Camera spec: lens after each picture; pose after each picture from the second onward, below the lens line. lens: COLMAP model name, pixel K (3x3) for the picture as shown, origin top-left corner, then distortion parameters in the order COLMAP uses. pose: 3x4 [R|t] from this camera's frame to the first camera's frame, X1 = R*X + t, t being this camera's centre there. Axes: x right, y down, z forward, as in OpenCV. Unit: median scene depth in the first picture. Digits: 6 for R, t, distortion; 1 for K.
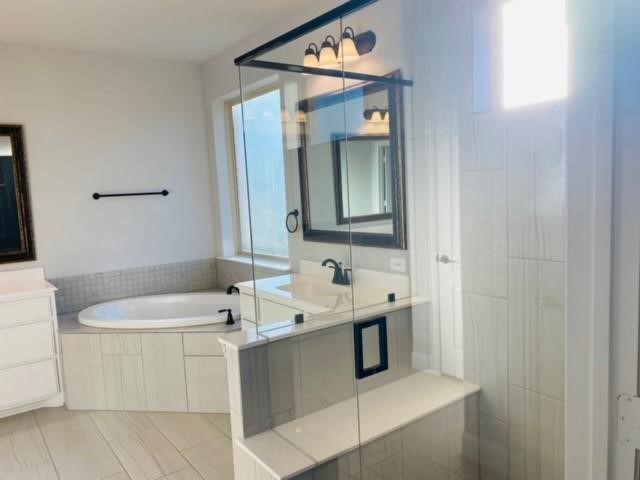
lens RADIAL K [[491.9, 0, 319.6], [0, 491.9, 239.1], [0, 0, 1]] dist [0.047533, -0.050063]
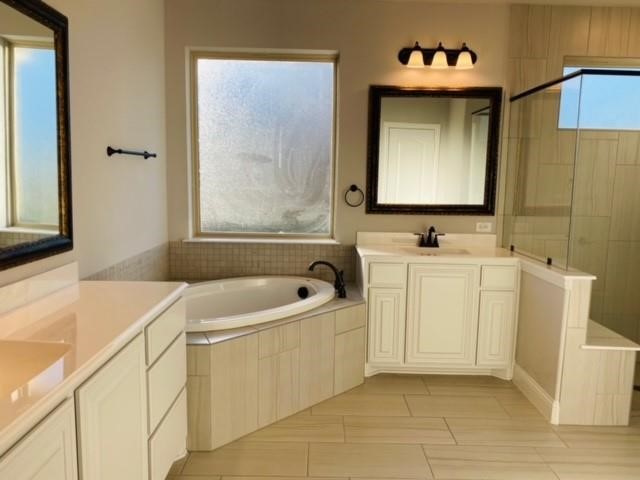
lens RADIAL K [[491.9, 0, 321.3], [0, 491.9, 239.7], [0, 0, 1]] dist [0.047533, -0.050063]
pose [[0.573658, -0.041565, 0.818039, -1.028406], [0.033014, 0.999073, 0.027612, 0.027794], [-0.818429, 0.011167, 0.574499, 0.480990]]
